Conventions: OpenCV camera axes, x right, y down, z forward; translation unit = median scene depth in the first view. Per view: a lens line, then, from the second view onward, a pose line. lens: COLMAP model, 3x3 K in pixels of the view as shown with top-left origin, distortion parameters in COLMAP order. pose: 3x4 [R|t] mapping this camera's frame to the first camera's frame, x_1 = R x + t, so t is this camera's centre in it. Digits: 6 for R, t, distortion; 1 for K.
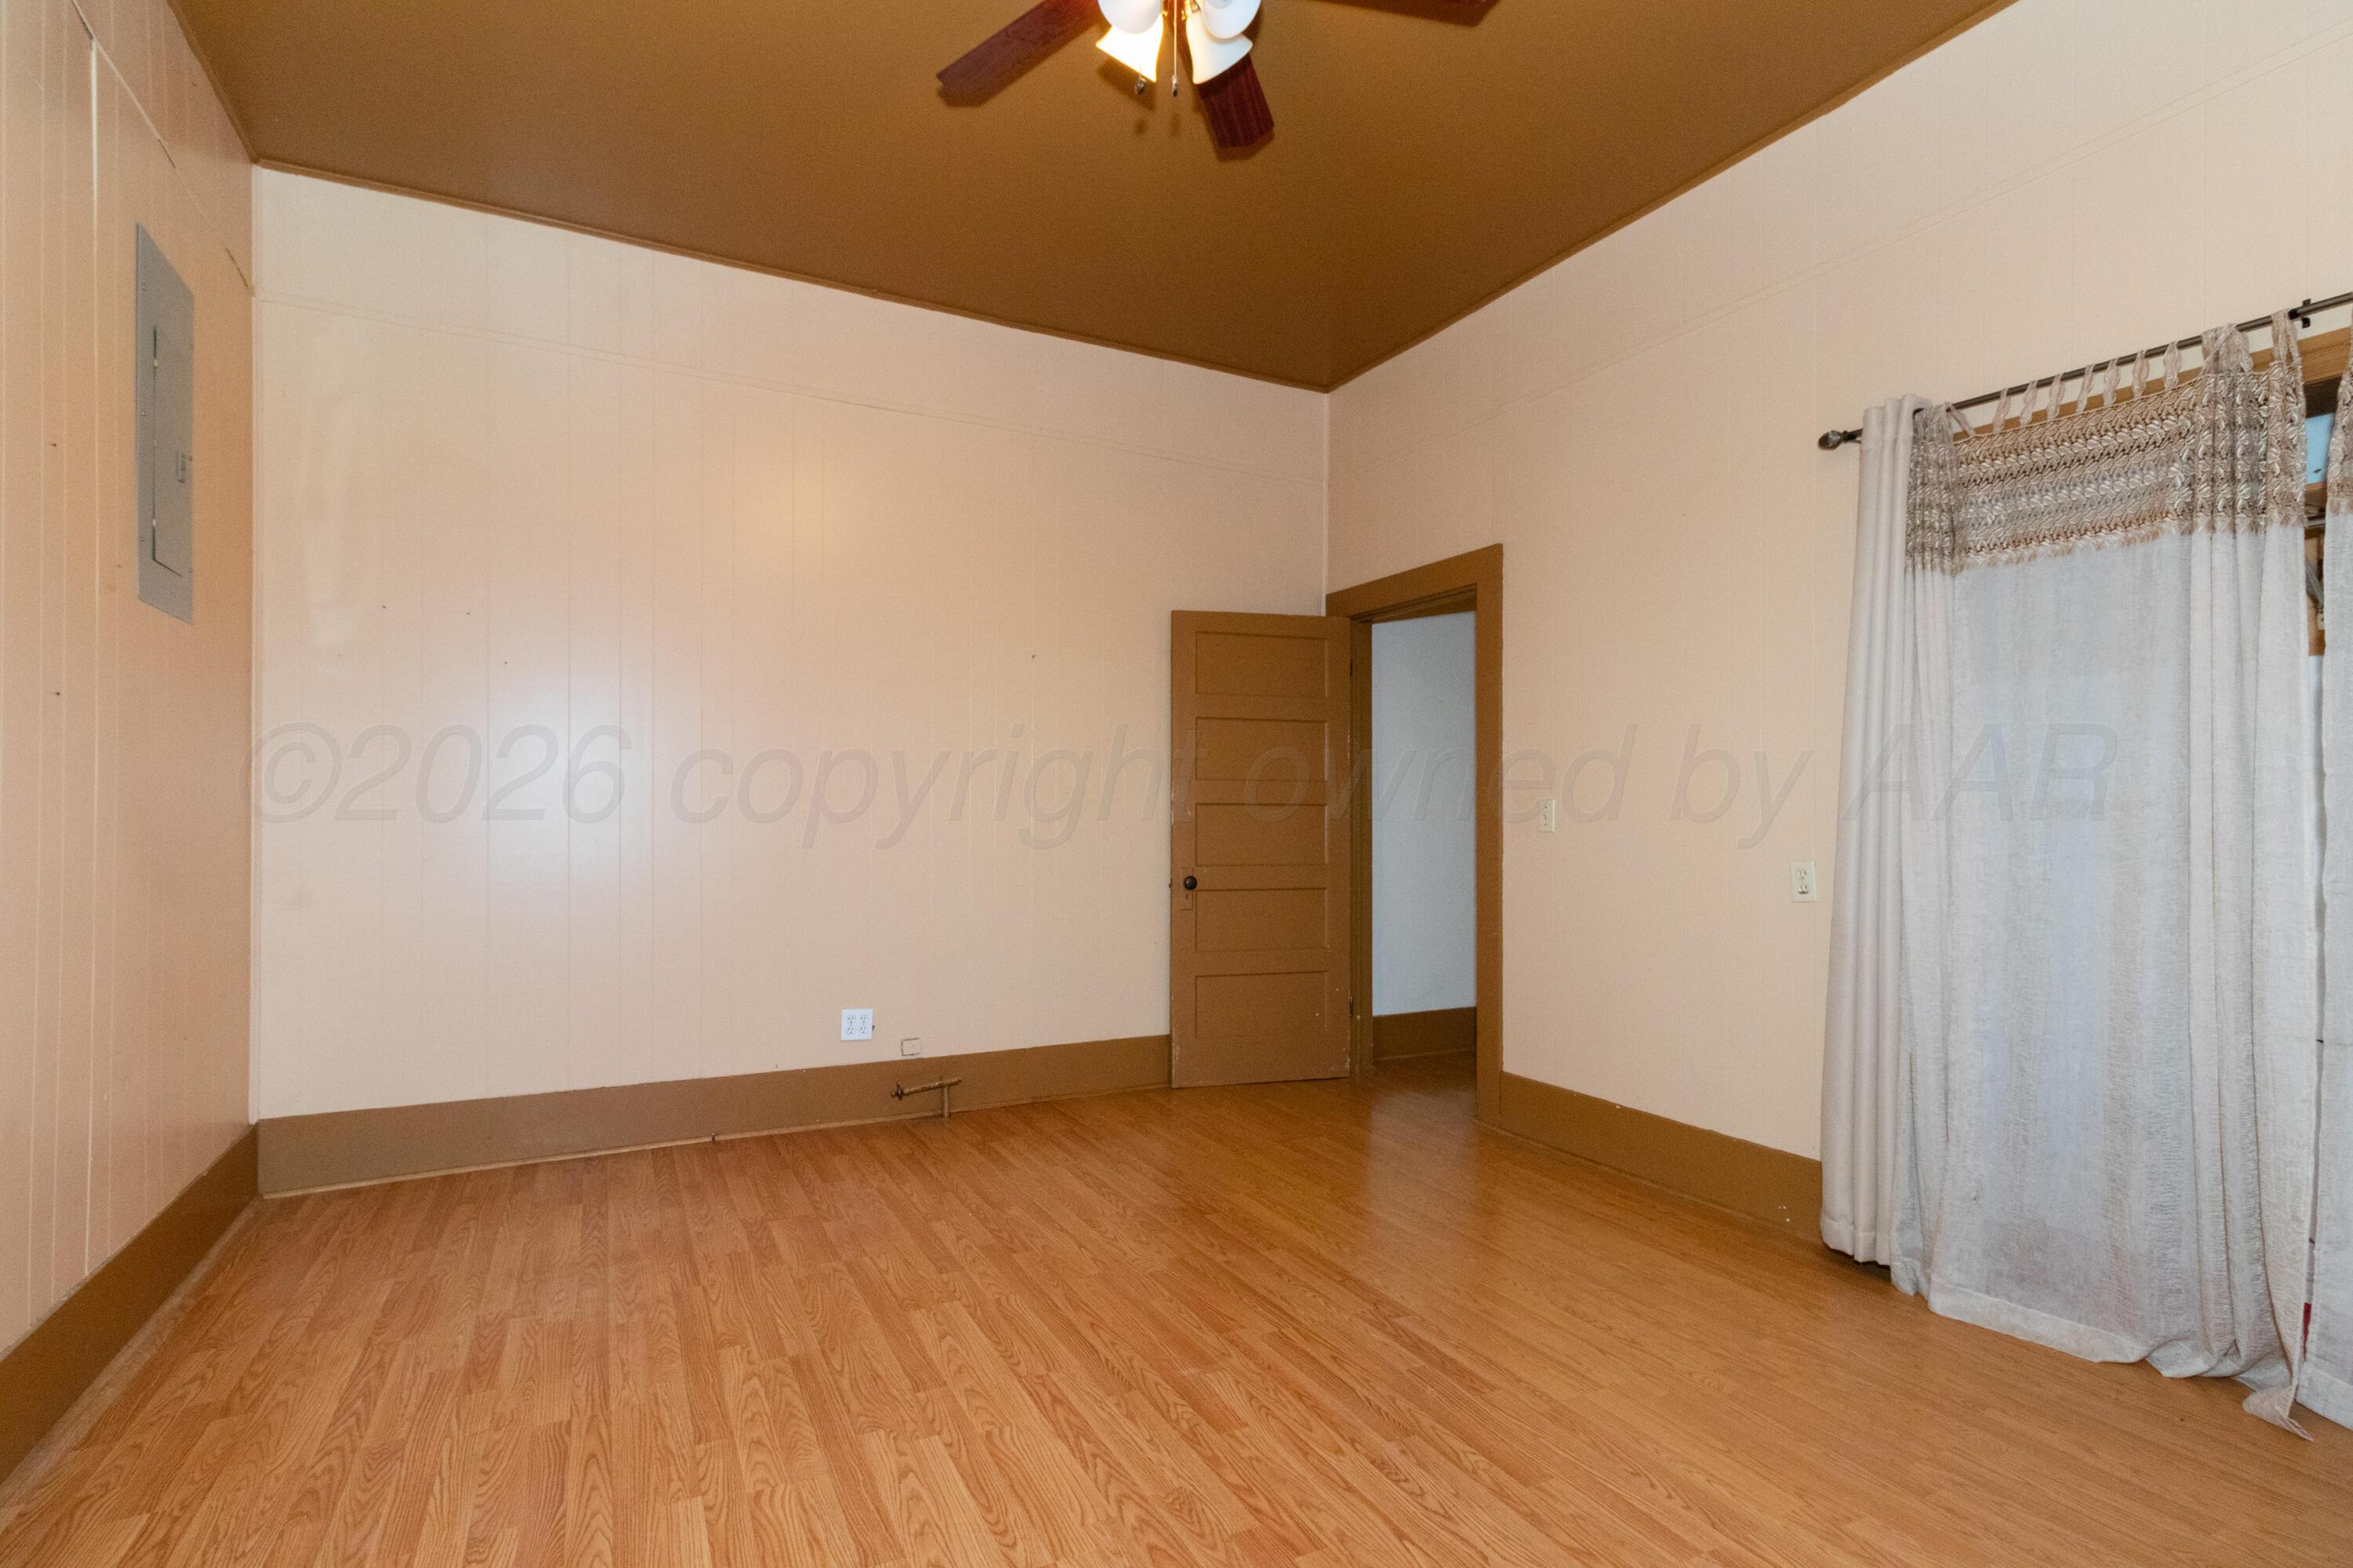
lens RADIAL K [[1116.2, 0, 1177.7], [0, 1116.2, 824.7], [0, 0, 1]] dist [-0.000660, -0.000582]
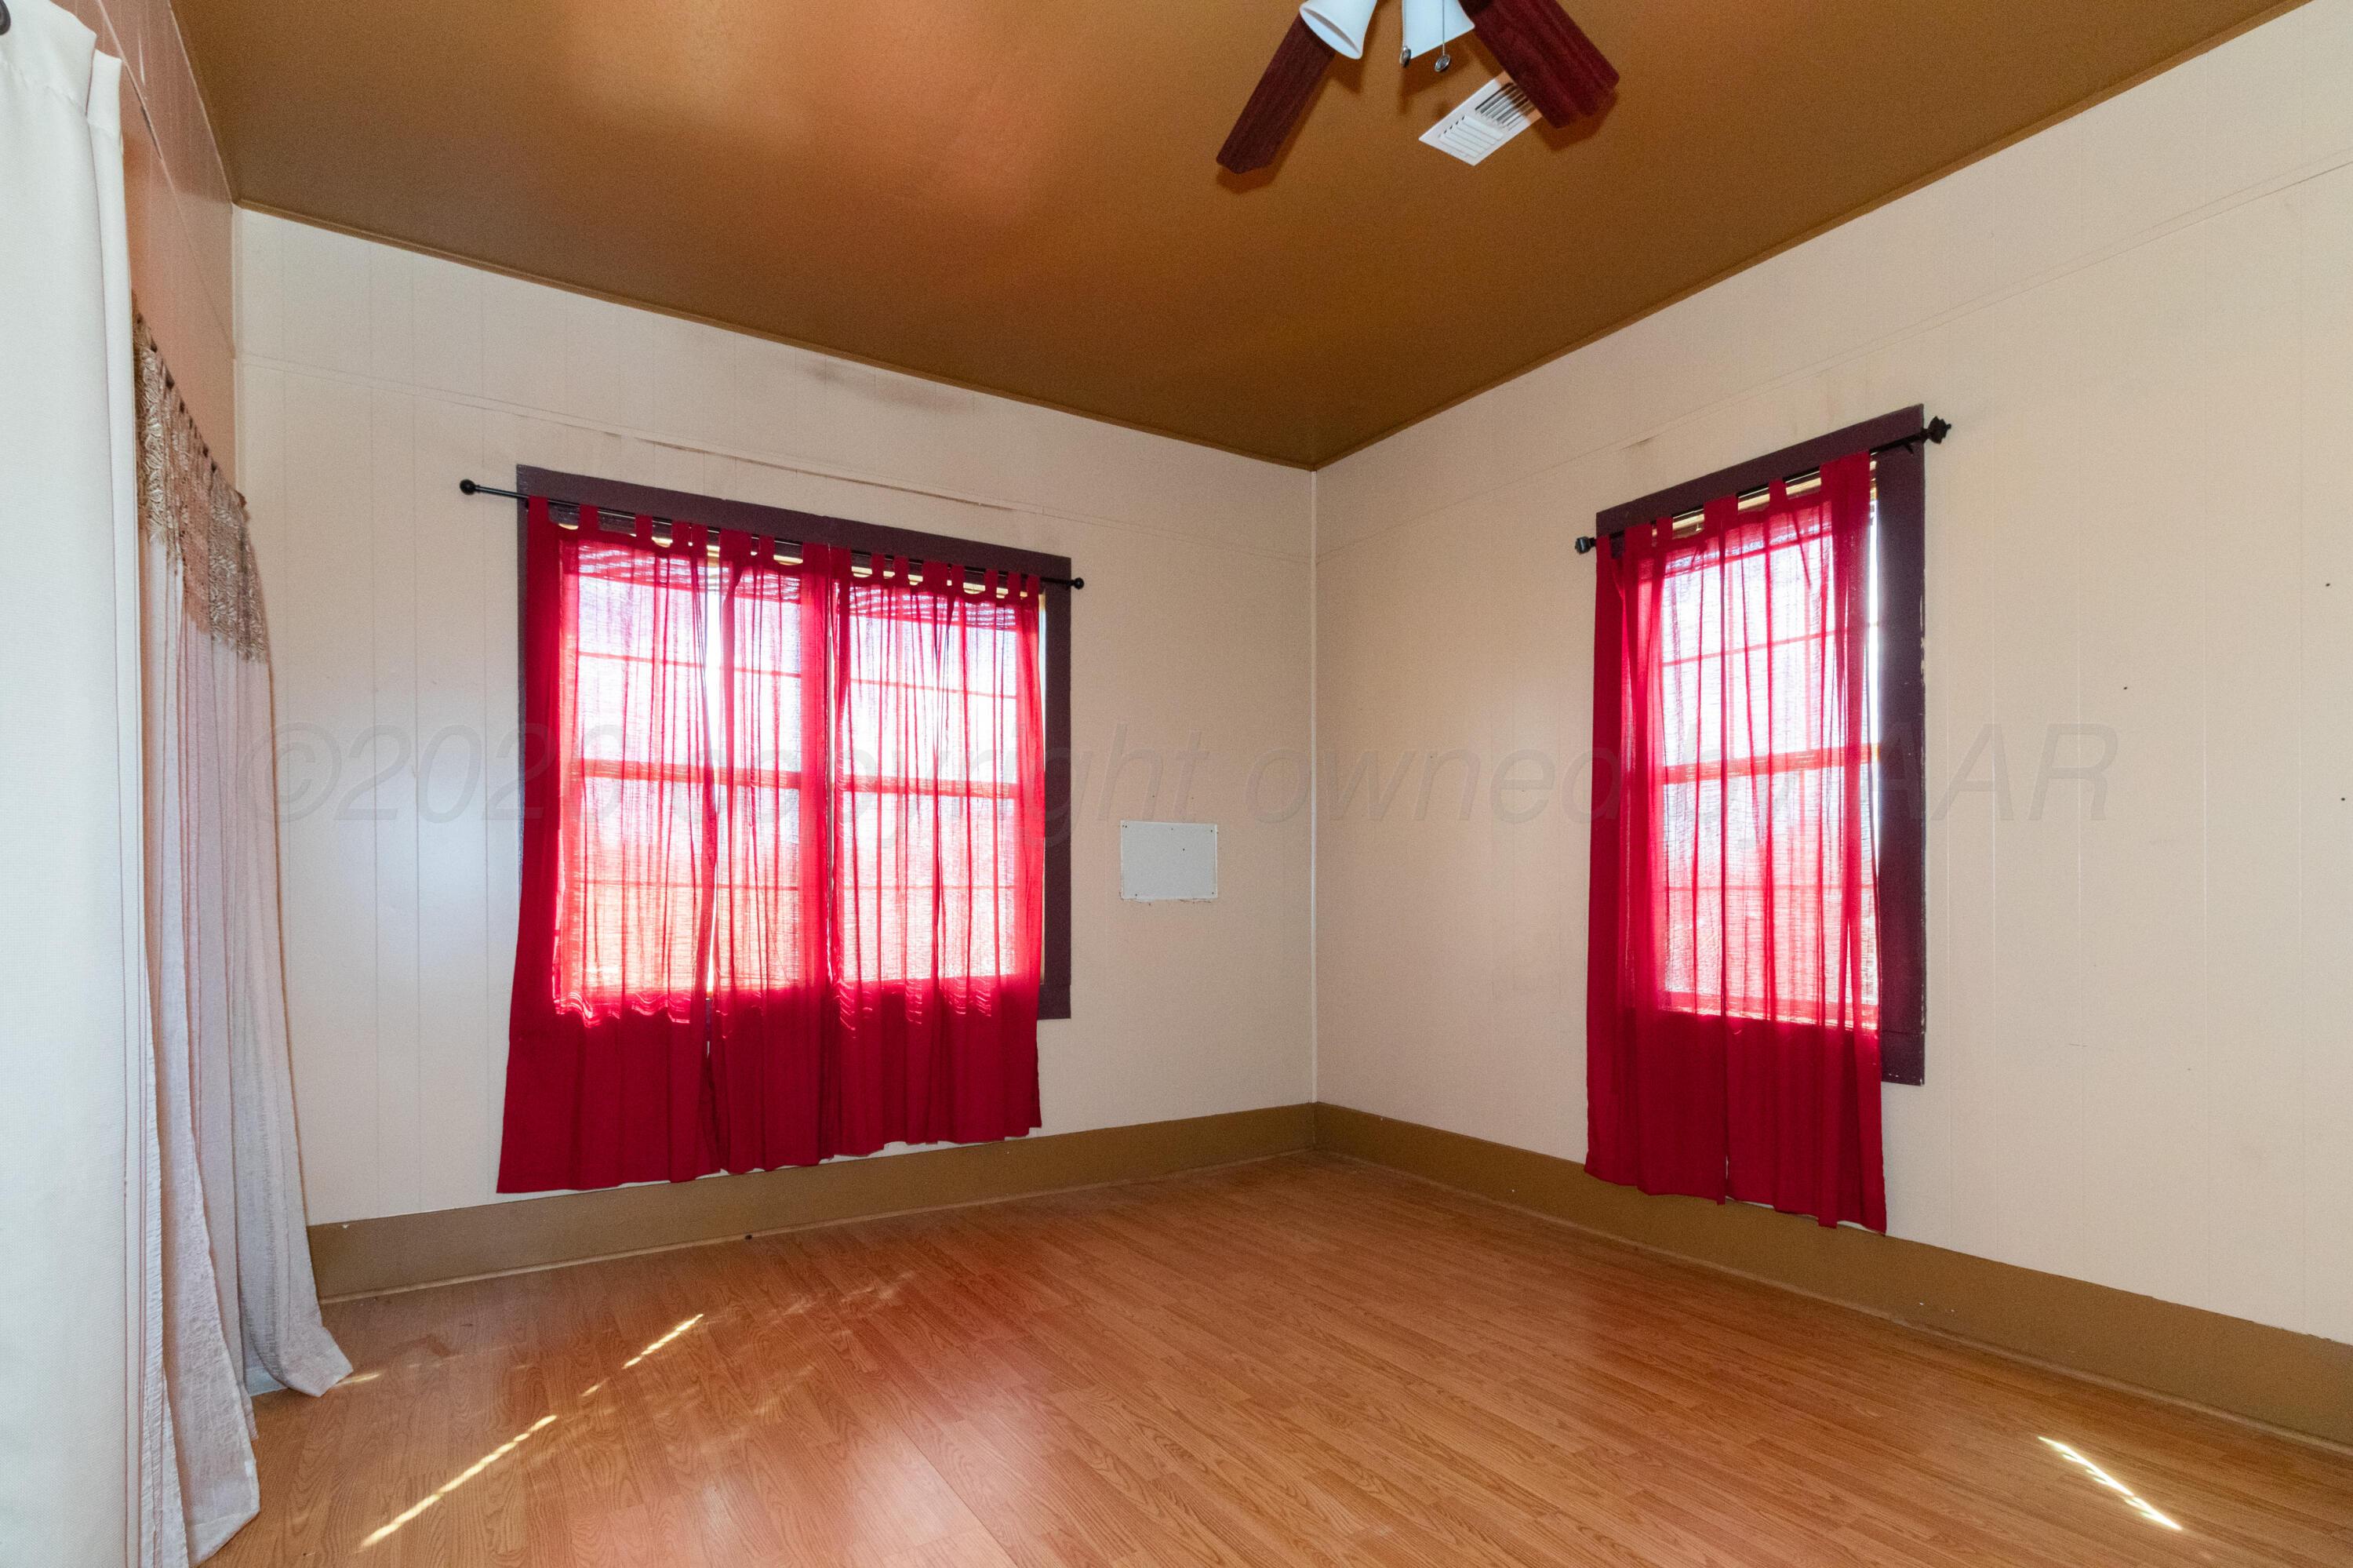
lens RADIAL K [[1141.1, 0, 1174.7], [0, 1141.1, 888.4], [0, 0, 1]] dist [0.001656, -0.000121]
pose [[-0.996778, -0.005078, -0.080055, 0.241102], [-0.004783, 0.999981, -0.003871, -0.014740], [0.080073, -0.003475, -0.996783, 1.817317]]
